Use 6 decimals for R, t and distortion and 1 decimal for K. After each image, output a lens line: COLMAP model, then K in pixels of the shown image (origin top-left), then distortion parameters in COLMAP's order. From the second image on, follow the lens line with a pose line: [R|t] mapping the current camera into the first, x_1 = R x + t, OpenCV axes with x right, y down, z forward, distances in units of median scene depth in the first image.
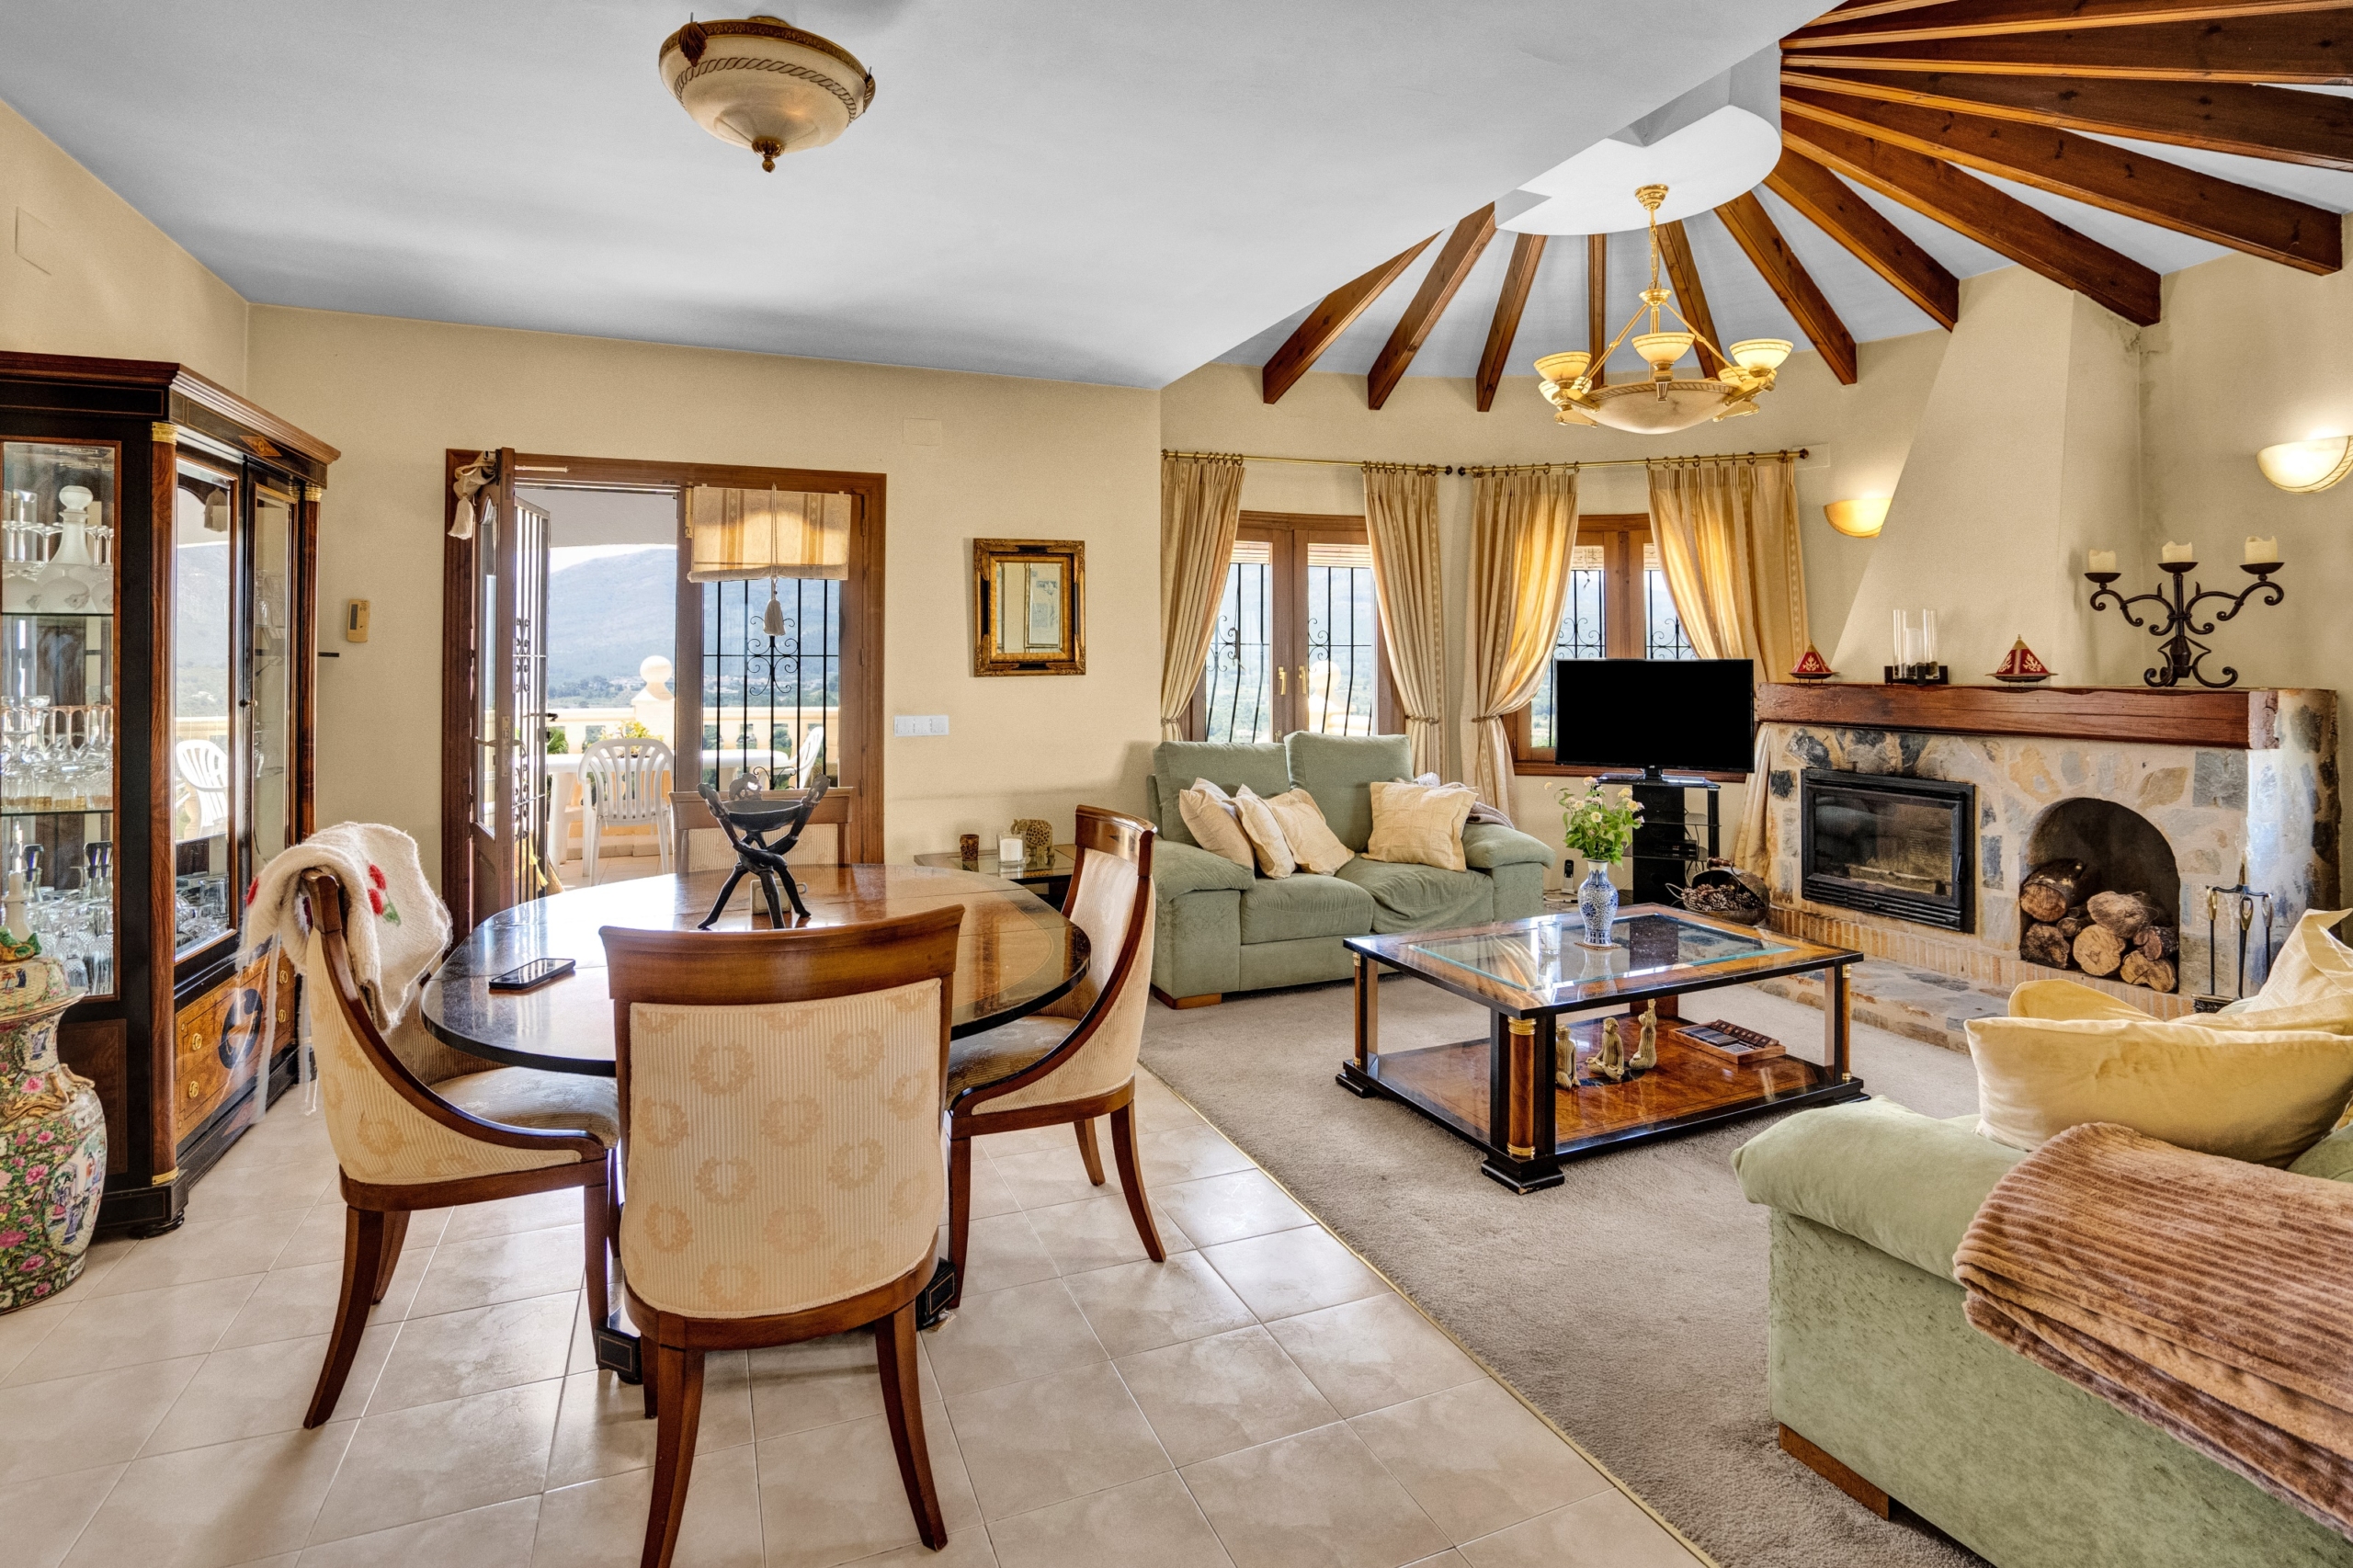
lens RADIAL K [[1172.0, 0, 1143.2], [0, 1172.0, 621.9], [0, 0, 1]] dist [-0.023267, 0.008241]
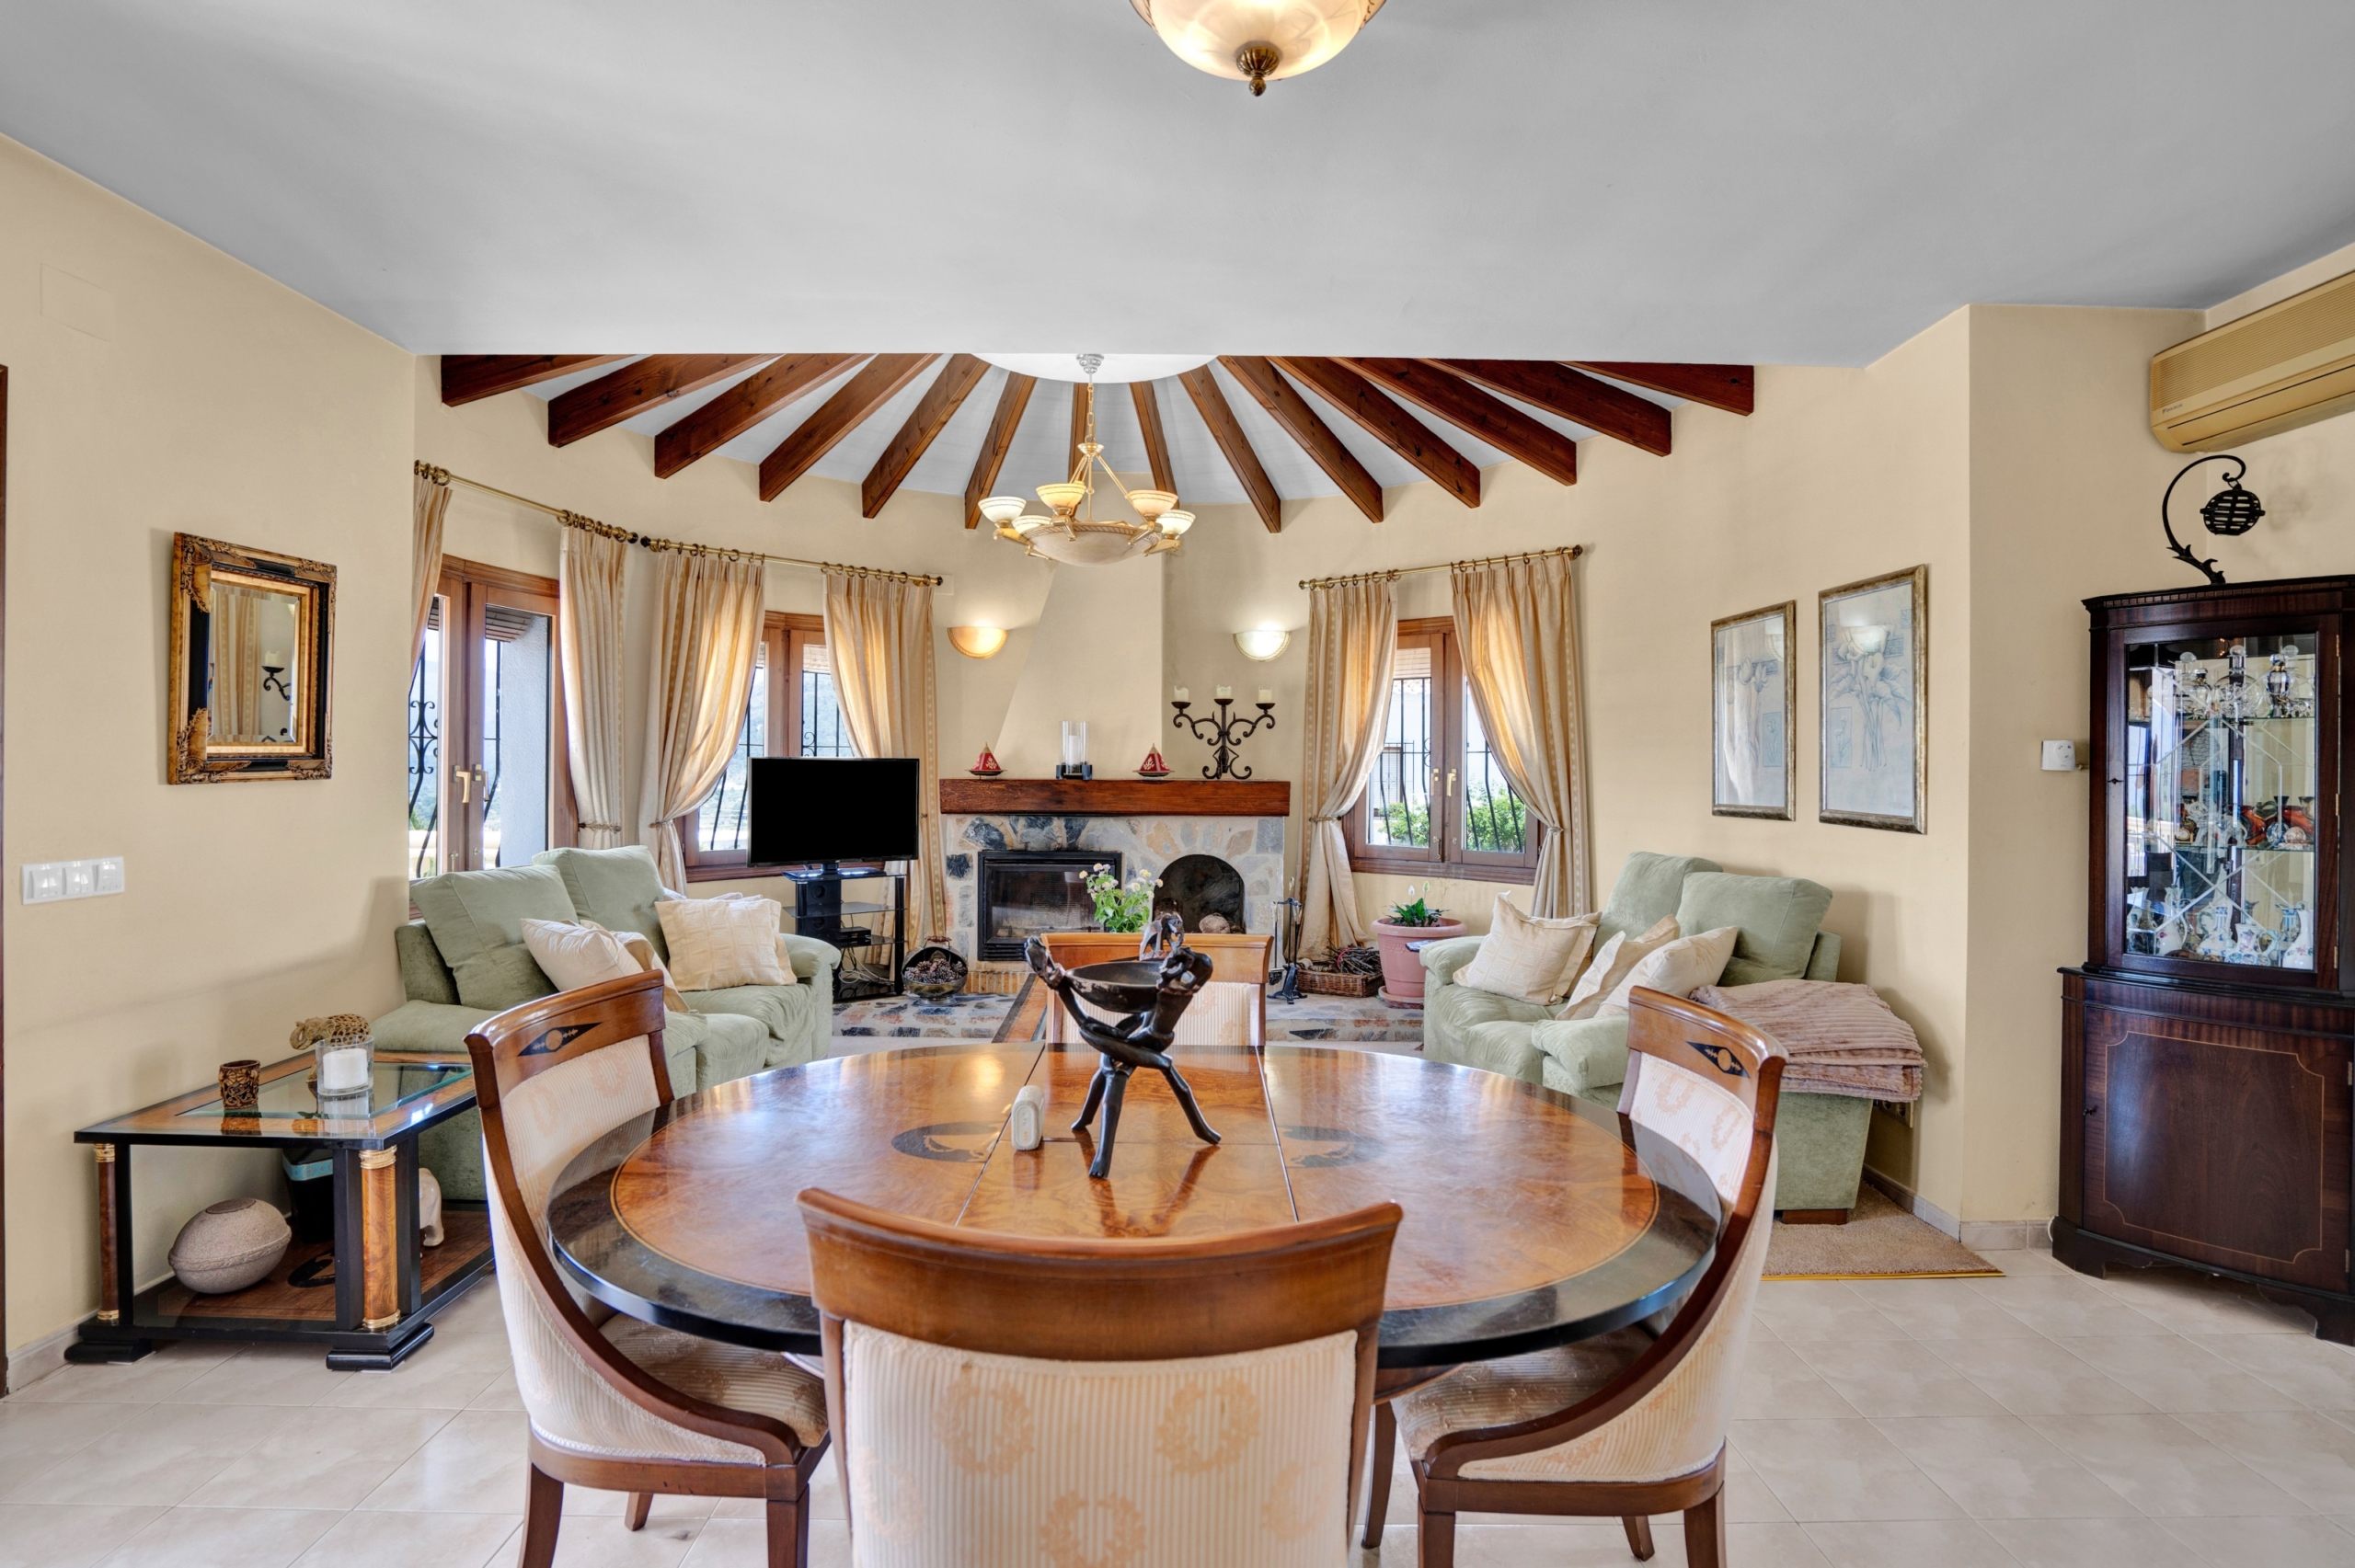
lens RADIAL K [[1178.6, 0, 1174.8], [0, 1178.6, 759.4], [0, 0, 1]] dist [-0.064914, 0.021068]
pose [[0.374112, 0.004943, 0.927370, -0.548310], [-0.036864, 0.999275, 0.009545, 0.015819], [-0.926650, -0.037758, 0.374023, 0.431622]]
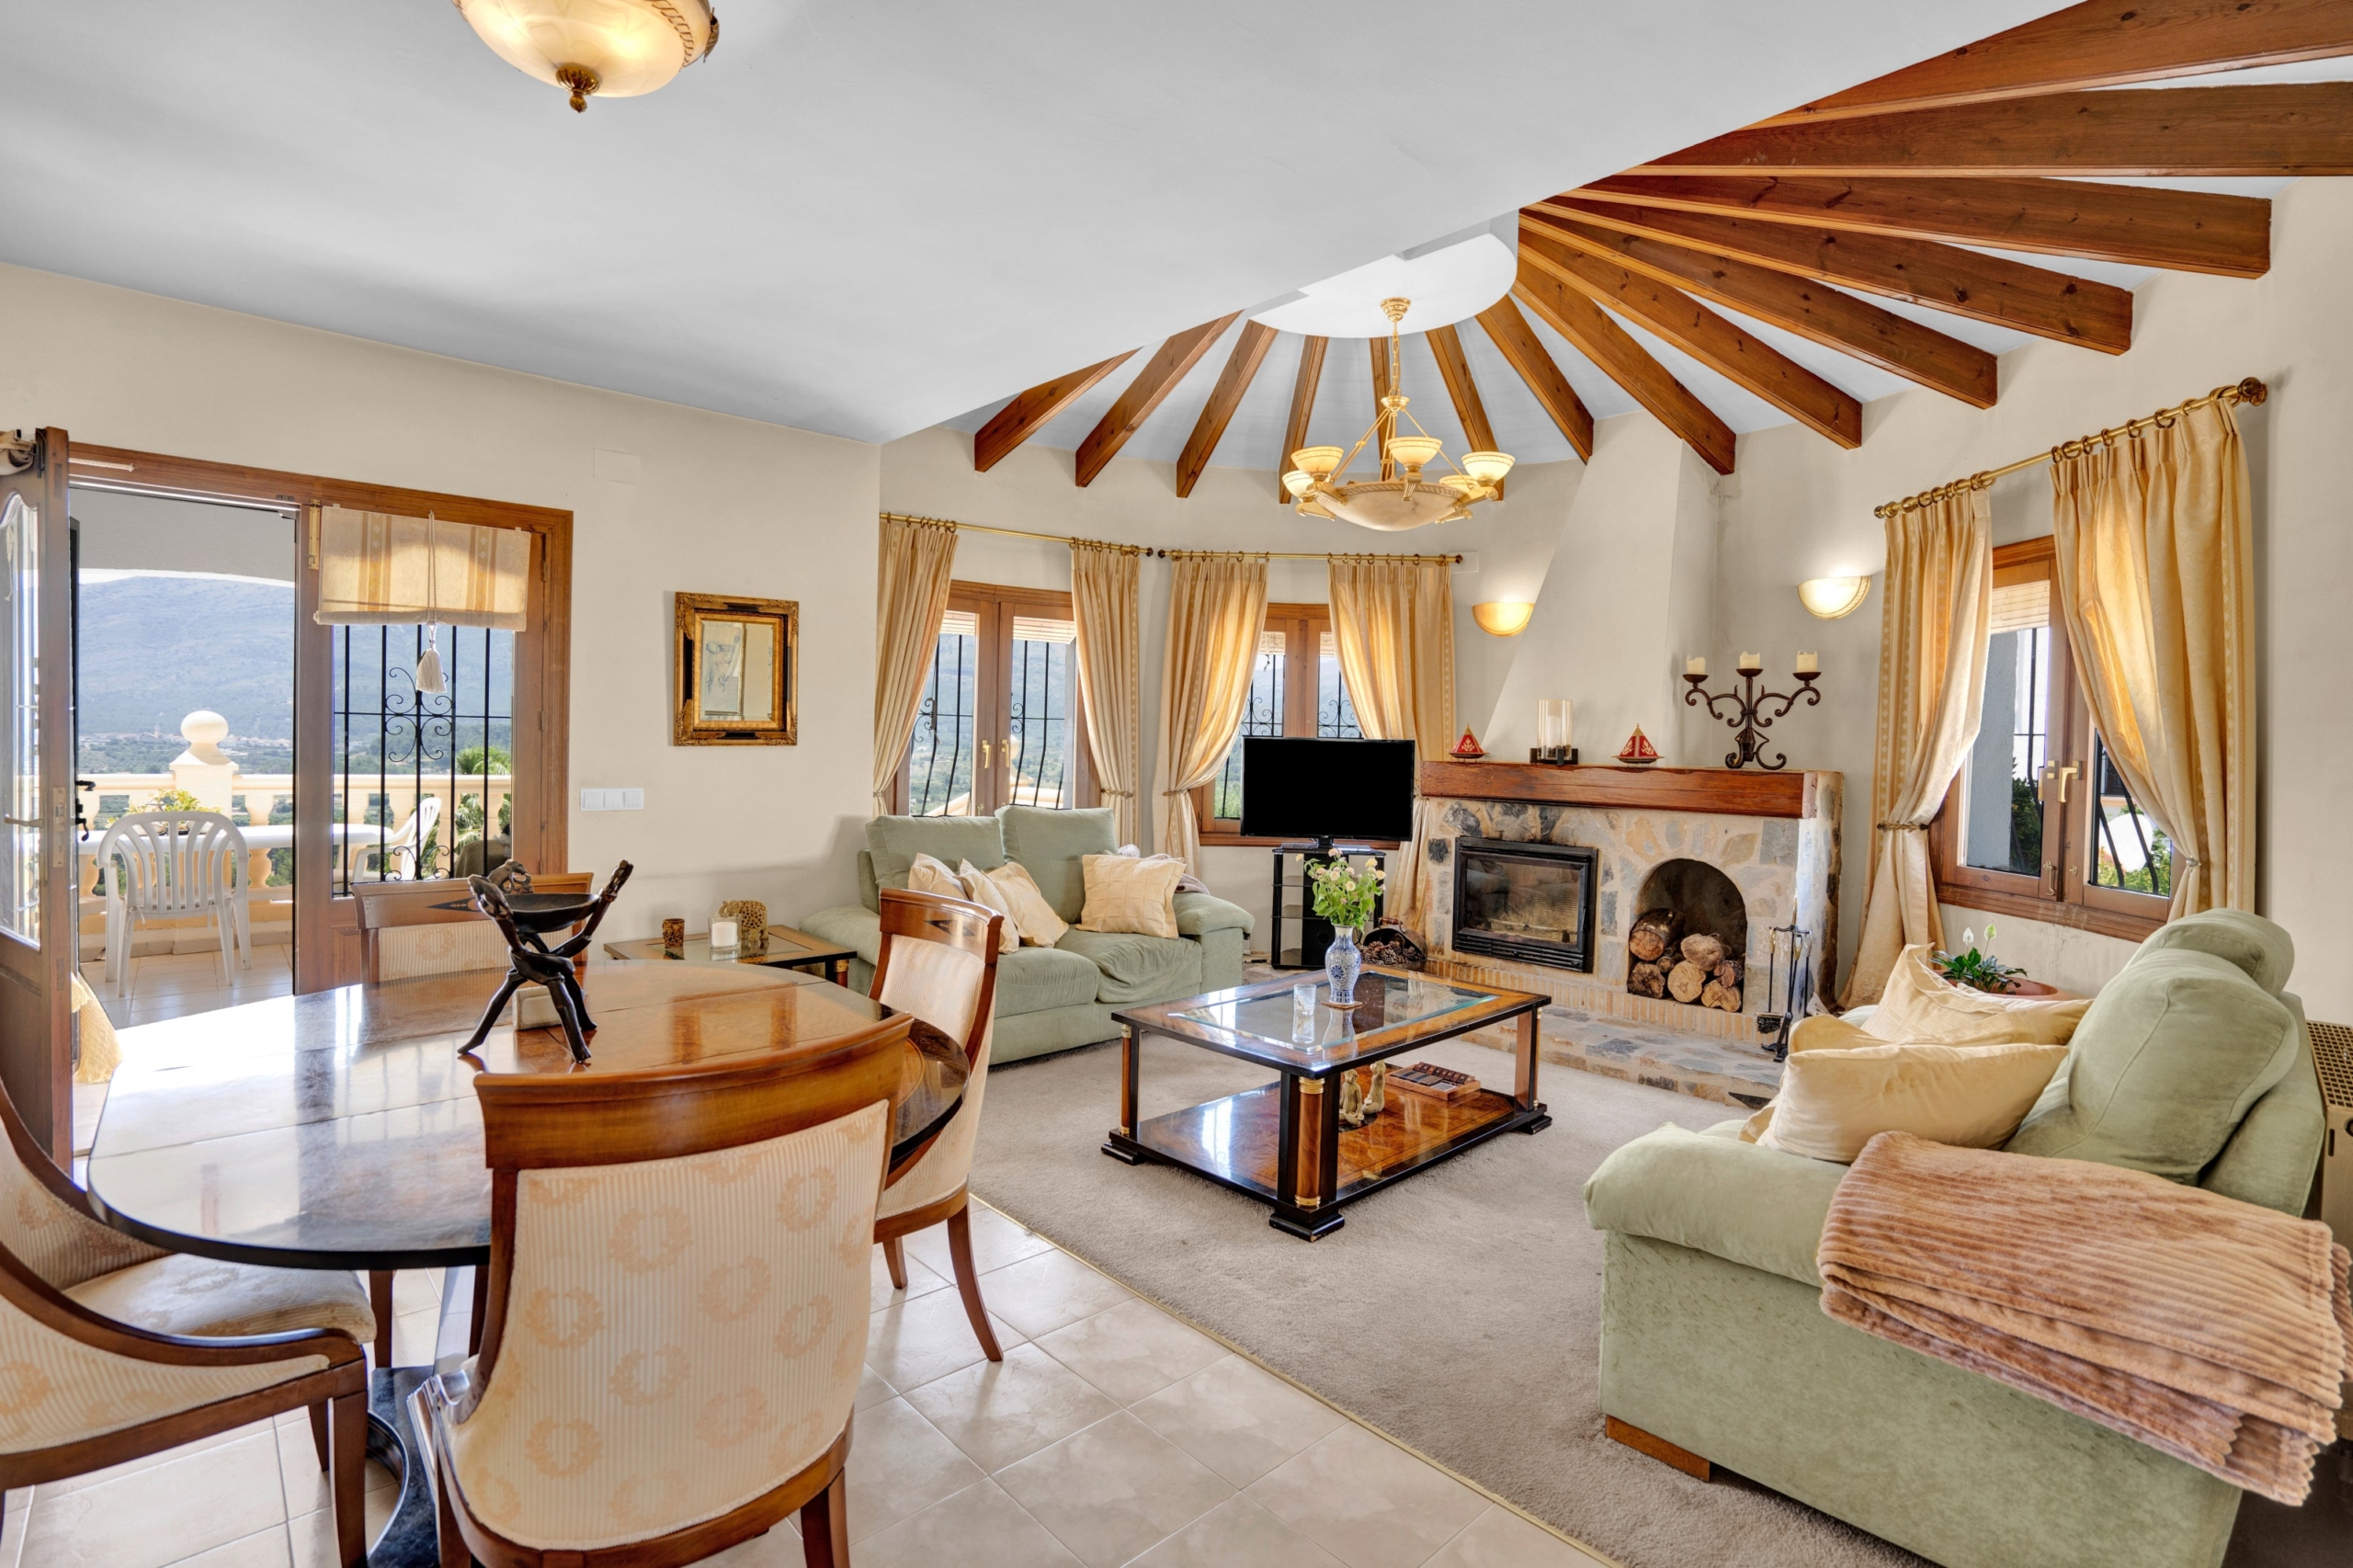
lens RADIAL K [[1144.1, 0, 1140.9], [0, 1144.1, 747.6], [0, 0, 1]] dist [-0.046421, 0.017830]
pose [[0.942242, 0.014405, 0.334624, -0.115527], [-0.029525, 0.998758, 0.040142, 0.003560], [-0.333630, -0.047703, 0.941496, 0.066928]]
